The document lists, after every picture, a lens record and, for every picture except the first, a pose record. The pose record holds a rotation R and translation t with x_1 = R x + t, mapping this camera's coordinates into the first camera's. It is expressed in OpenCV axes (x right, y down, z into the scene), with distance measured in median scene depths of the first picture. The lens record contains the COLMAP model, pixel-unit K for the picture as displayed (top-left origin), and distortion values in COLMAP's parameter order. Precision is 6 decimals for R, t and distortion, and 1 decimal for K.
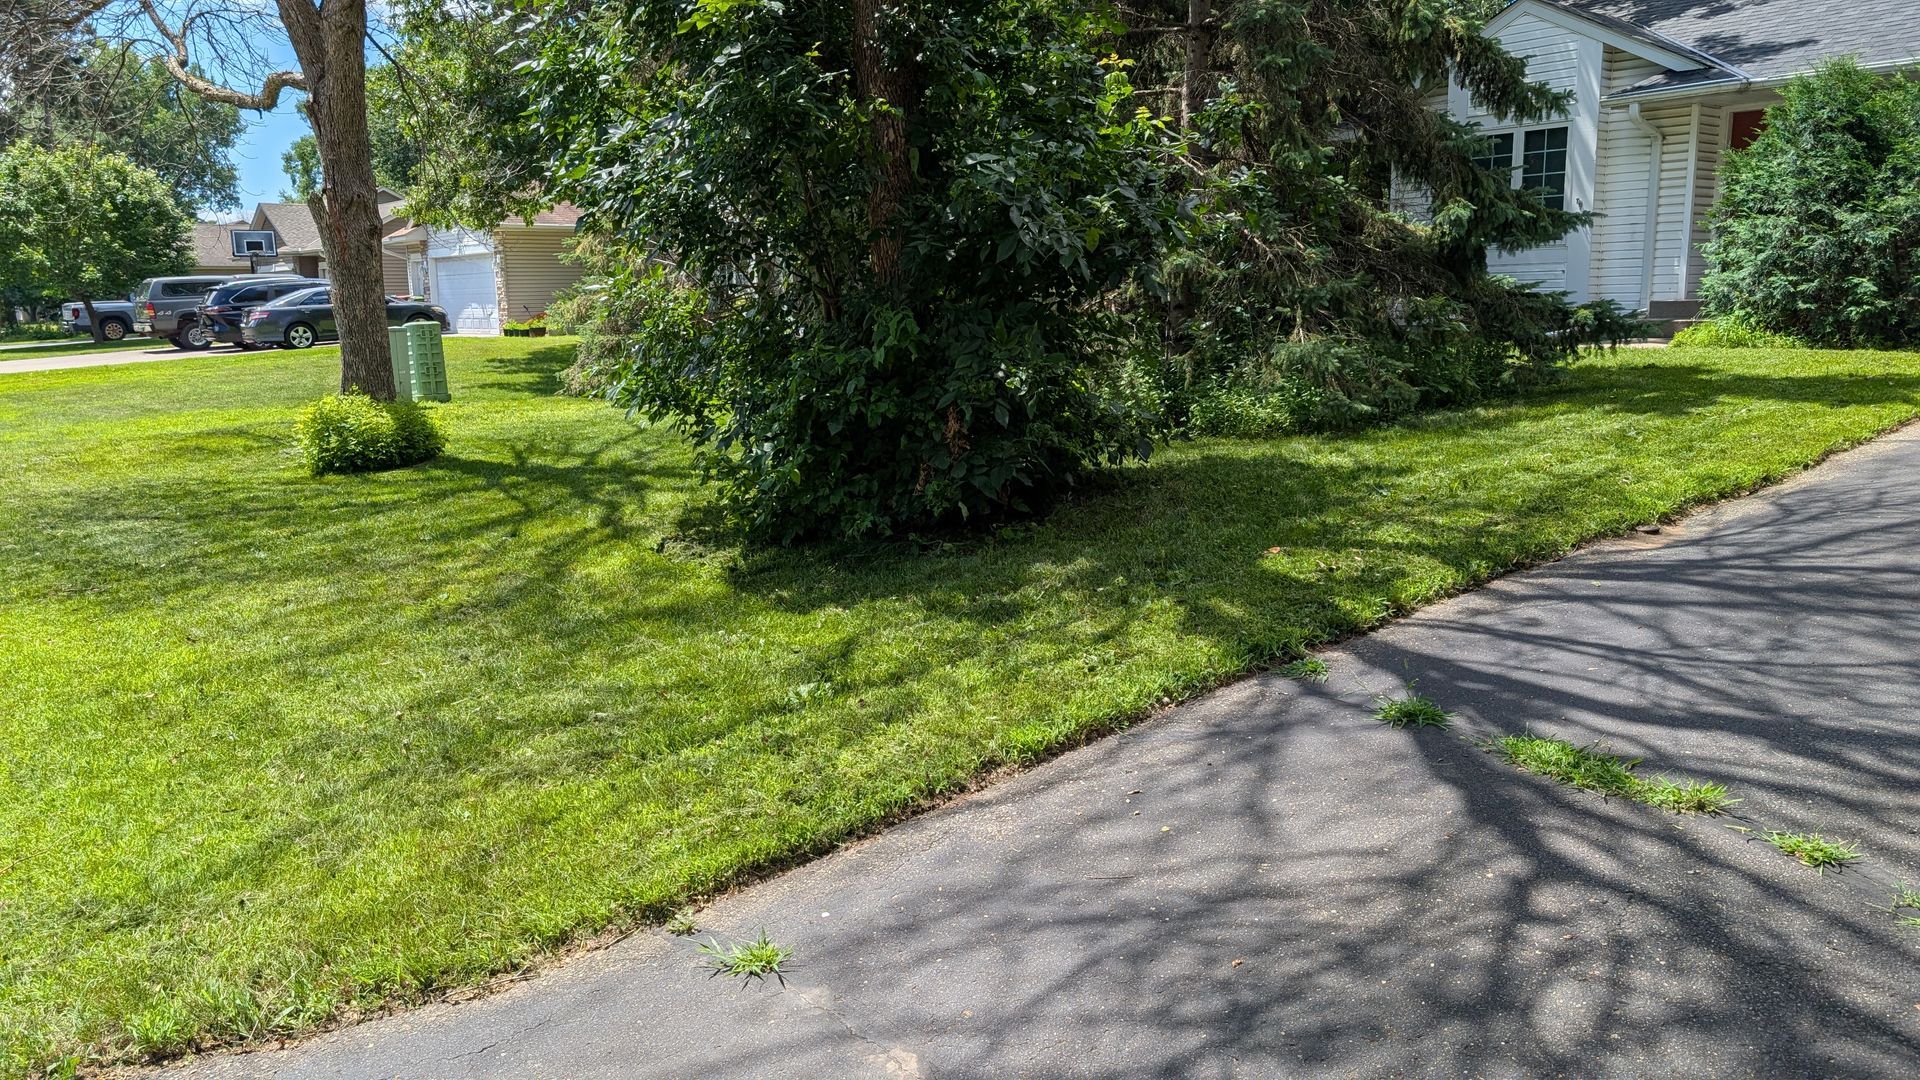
lens RADIAL K [[1397.5, 0, 960.0], [0, 1397.5, 540.0], [0, 0, 1]] dist [0.037780, -0.048251]
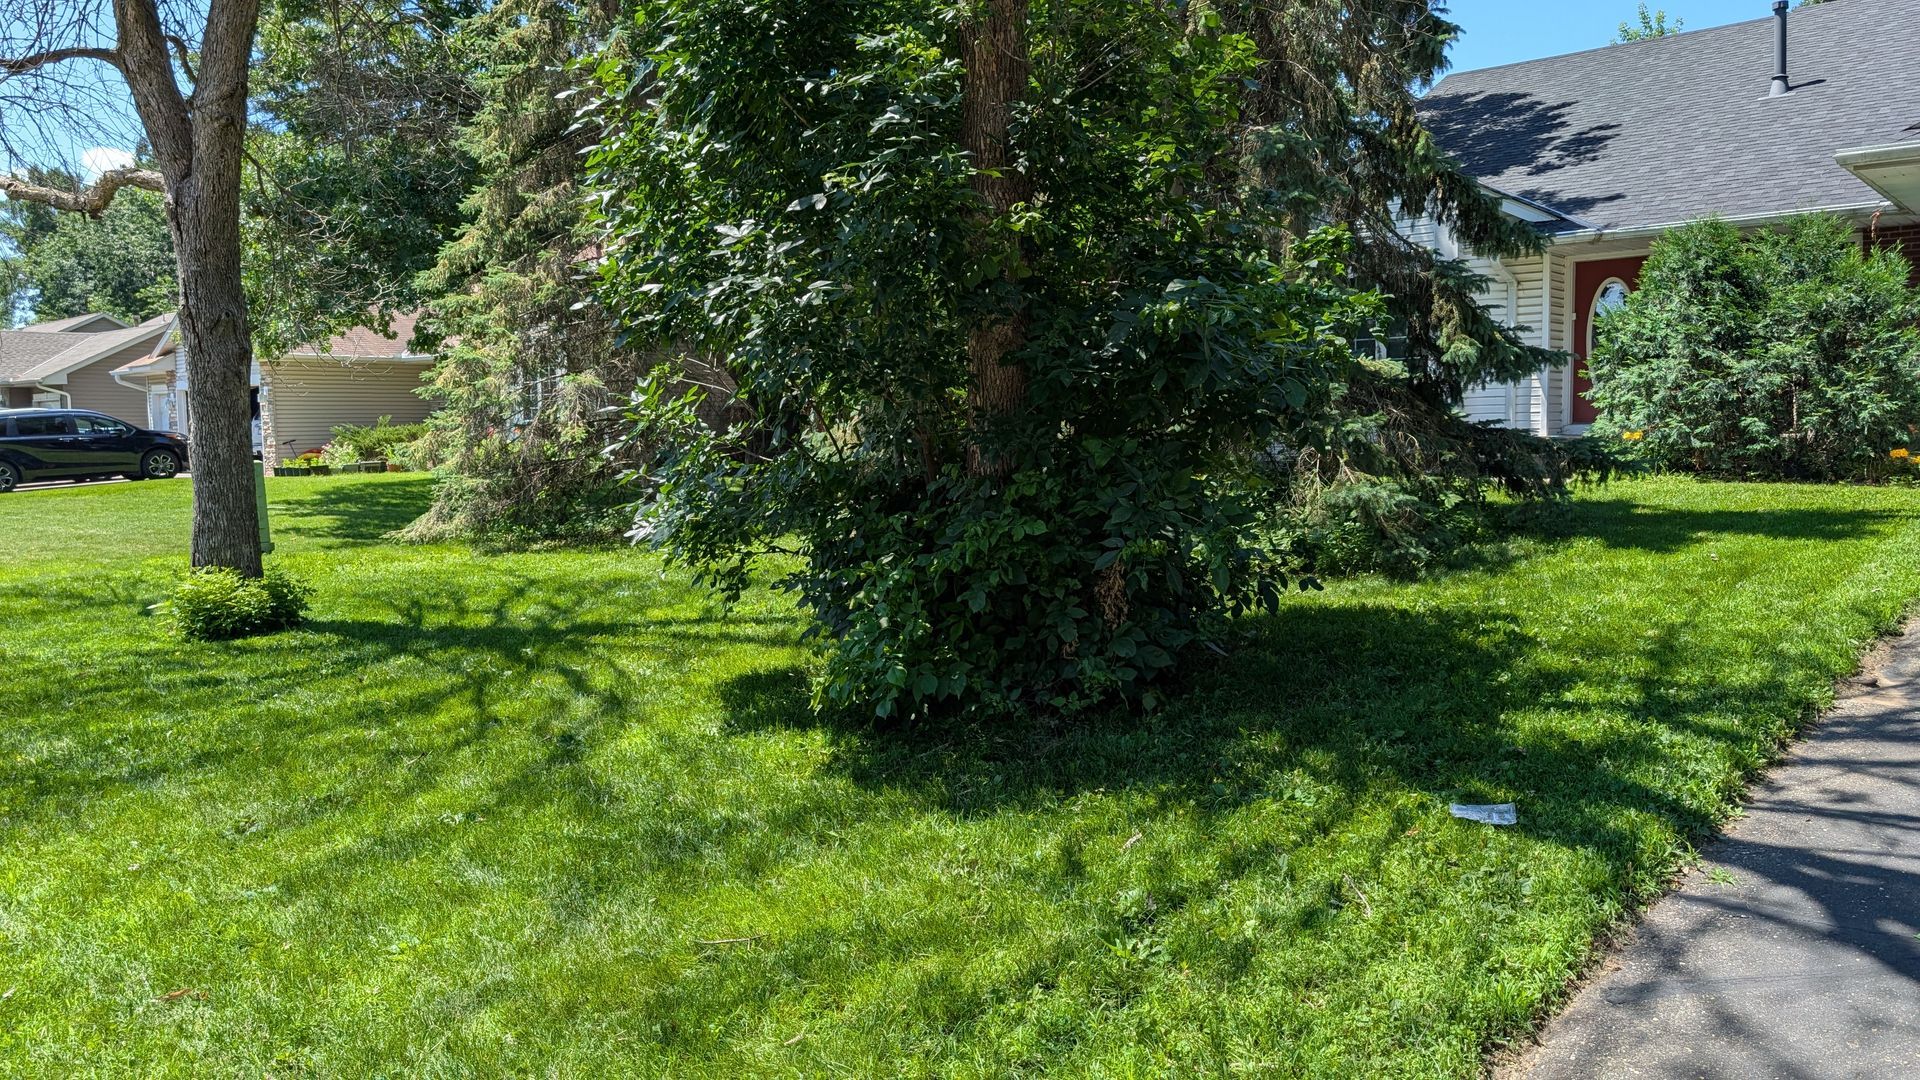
lens RADIAL K [[1412.8, 0, 968.9], [0, 1412.8, 565.7], [0, 0, 1]] dist [-0.035857, 0.052628]
pose [[0.982762, -0.015761, 0.184205, -0.124808], [0.029984, 0.996756, -0.074686, -0.014727], [-0.182430, 0.078921, 0.980046, 0.087216]]
